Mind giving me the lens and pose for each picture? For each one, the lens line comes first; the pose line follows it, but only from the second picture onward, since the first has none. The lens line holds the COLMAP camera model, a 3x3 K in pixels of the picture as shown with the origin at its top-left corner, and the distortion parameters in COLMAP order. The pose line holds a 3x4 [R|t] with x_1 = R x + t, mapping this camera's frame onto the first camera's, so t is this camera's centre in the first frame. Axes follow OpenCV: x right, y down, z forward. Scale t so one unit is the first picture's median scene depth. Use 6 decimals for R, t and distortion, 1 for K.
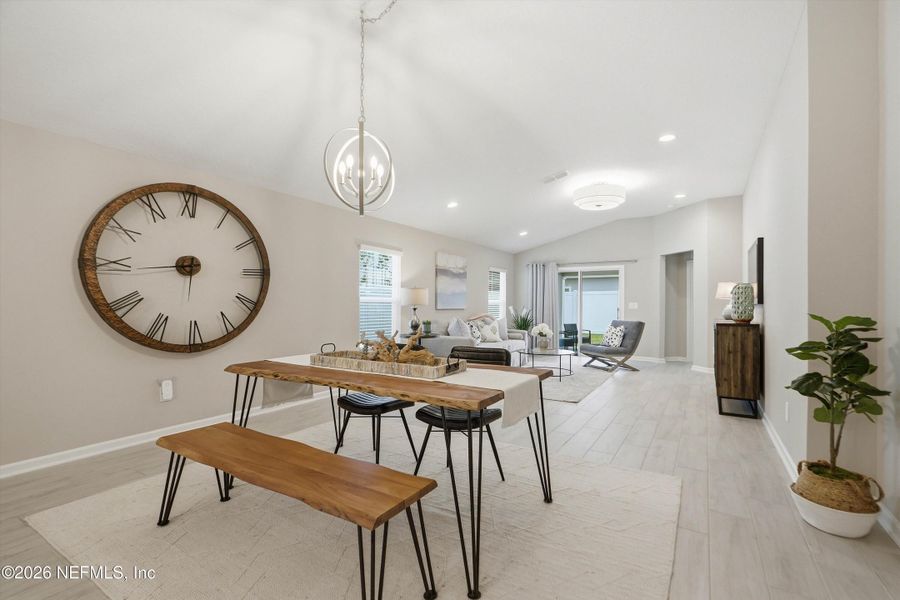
lens RADIAL K [[405.5, 0, 452.3], [0, 405.5, 301.4], [0, 0, 1]] dist [0.001667, 0.000119]
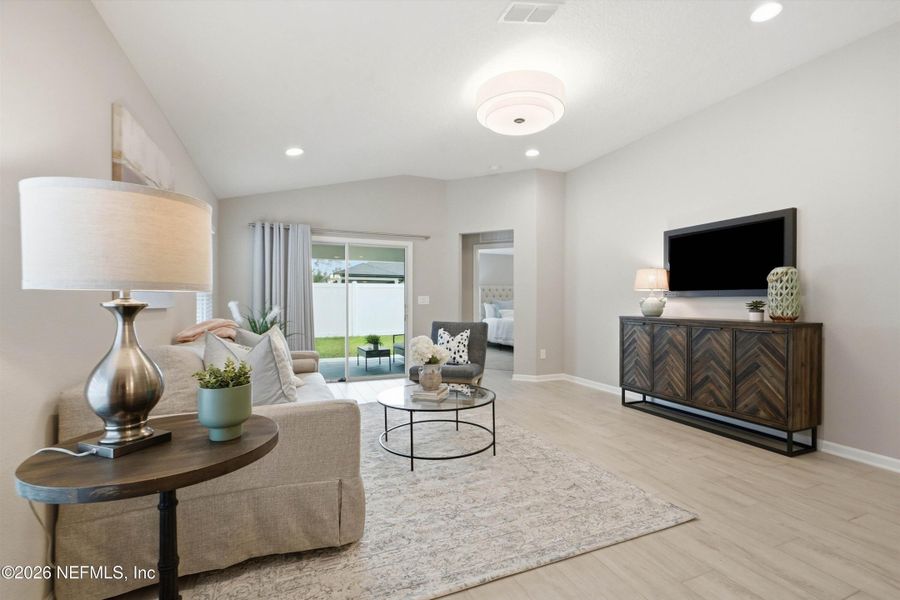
lens RADIAL K [[410.5, 0, 453.5], [0, 410.5, 303.2], [0, 0, 1]] dist [0.000171, 0.000313]
pose [[0.582767, -0.004357, 0.812627, -0.136212], [-0.005829, 0.999937, 0.009541, 0.010564], [-0.812618, -0.010297, 0.582705, 0.646378]]
